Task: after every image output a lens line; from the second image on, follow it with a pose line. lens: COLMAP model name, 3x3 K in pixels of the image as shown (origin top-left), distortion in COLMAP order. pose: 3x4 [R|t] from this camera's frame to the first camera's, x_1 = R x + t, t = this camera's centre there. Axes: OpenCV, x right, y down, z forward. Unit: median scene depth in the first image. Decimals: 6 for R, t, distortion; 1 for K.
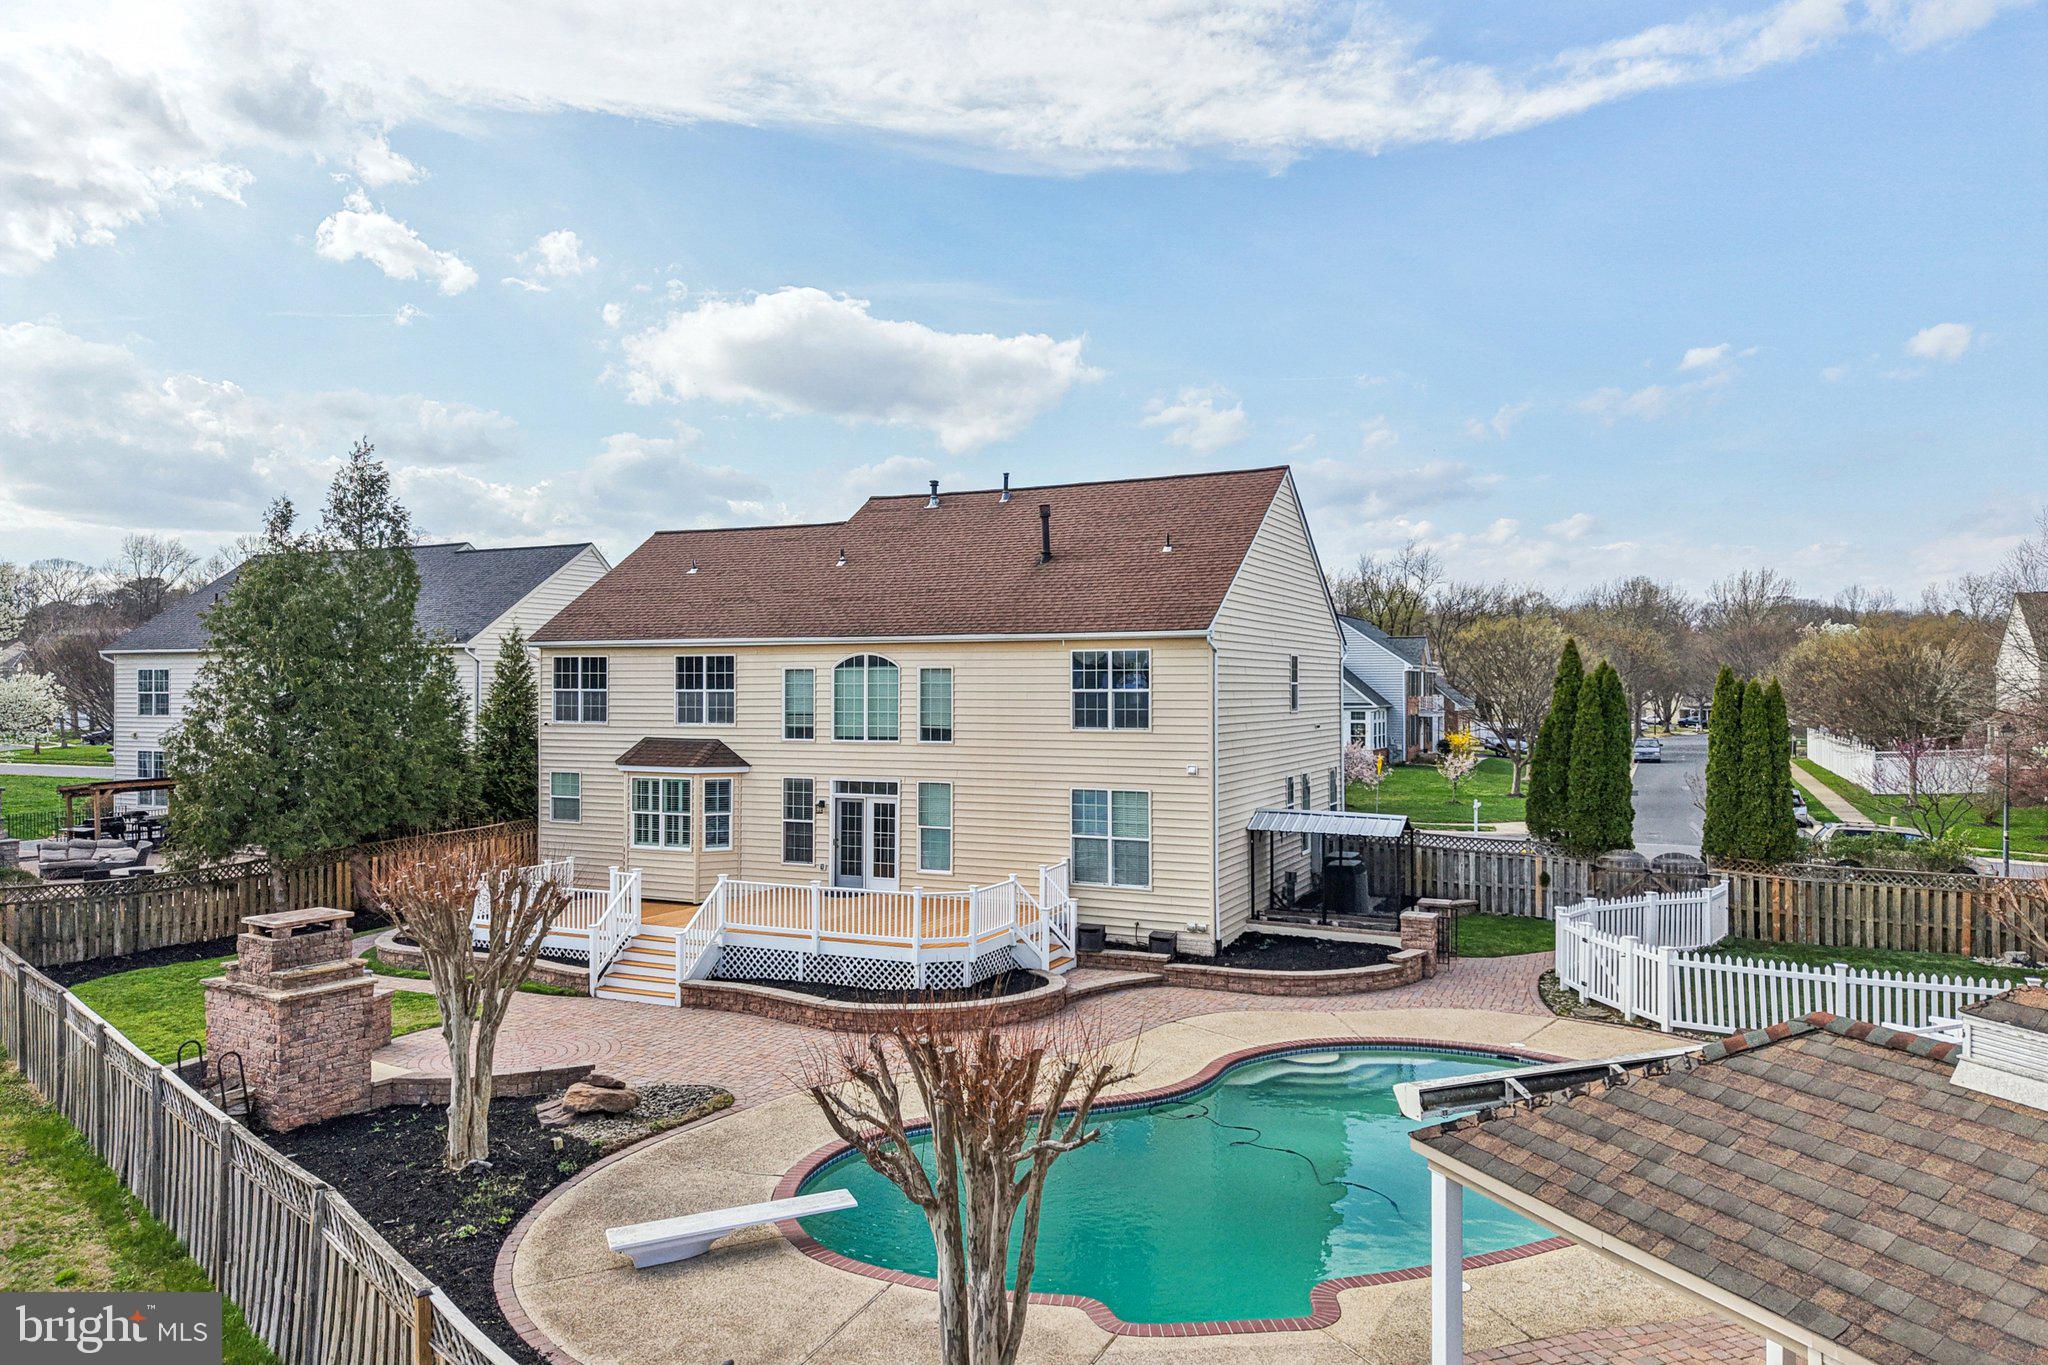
lens RADIAL K [[1379.9, 0, 1029.4], [0, 1379.9, 680.3], [0, 0, 1]] dist [0.043591, -0.044258]
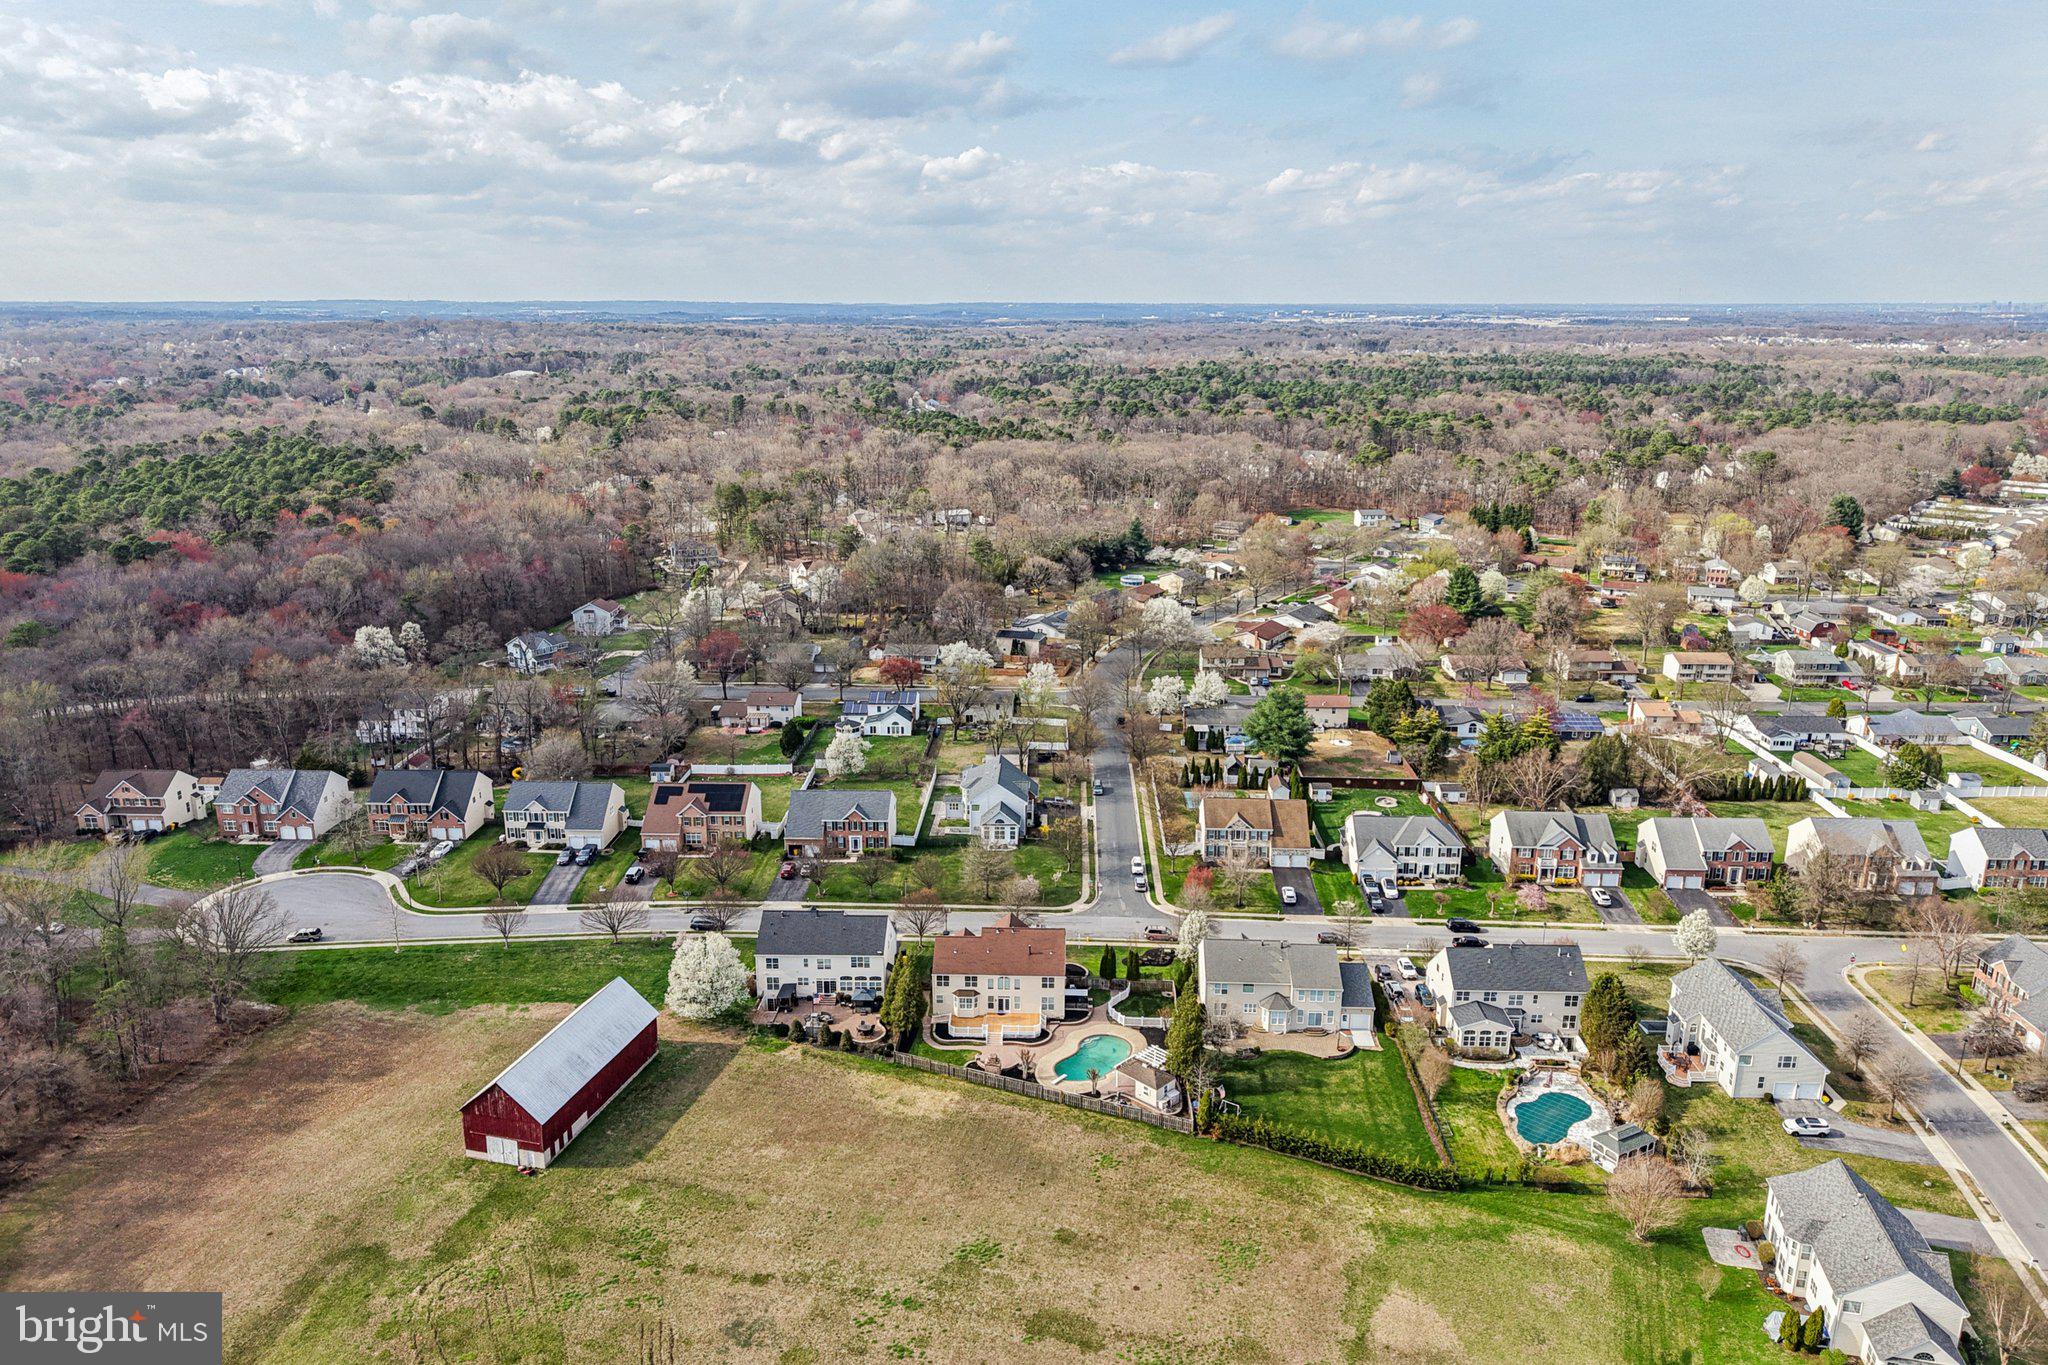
lens RADIAL K [[1370.4, 0, 1024.0], [0, 1370.4, 682.5], [0, 0, 1]] dist [0.065669, -0.077510]
pose [[0.920204, -0.106229, 0.376748, -2.122517], [0.002305, 0.963926, 0.266160, -2.802310], [-0.391431, -0.244053, 0.887254, -3.967787]]
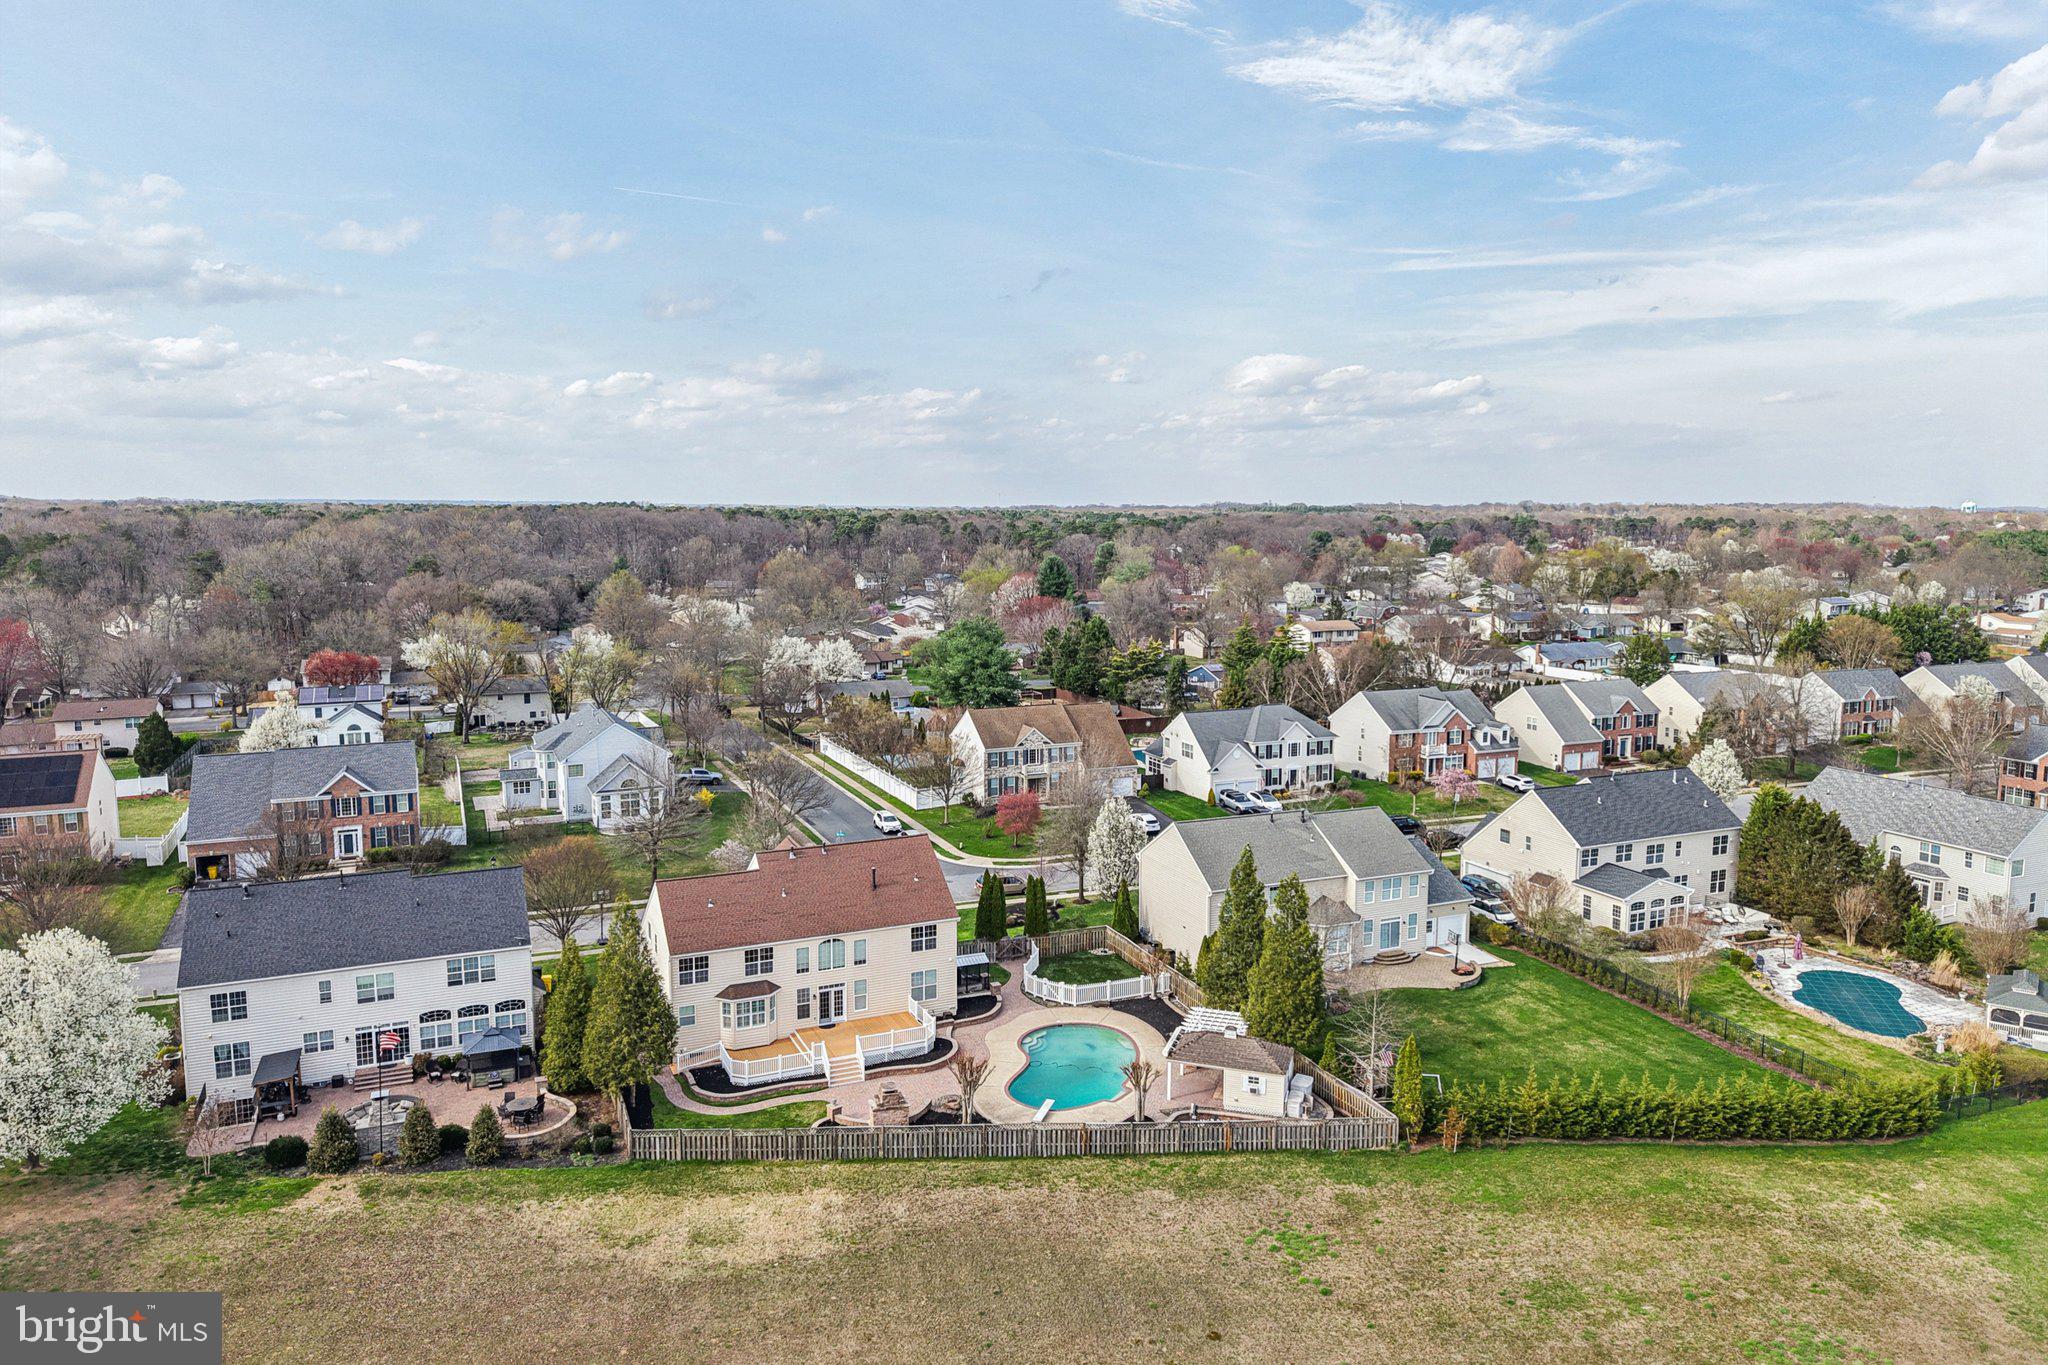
lens RADIAL K [[1369.2, 0, 1030.3], [0, 1369.2, 684.7], [0, 0, 1]] dist [0.015288, -0.003049]
pose [[0.657129, -0.098459, 0.747320, -1.808220], [-0.002445, 0.991149, 0.132733, -0.865236], [-0.753774, -0.089050, 0.651072, -1.002188]]
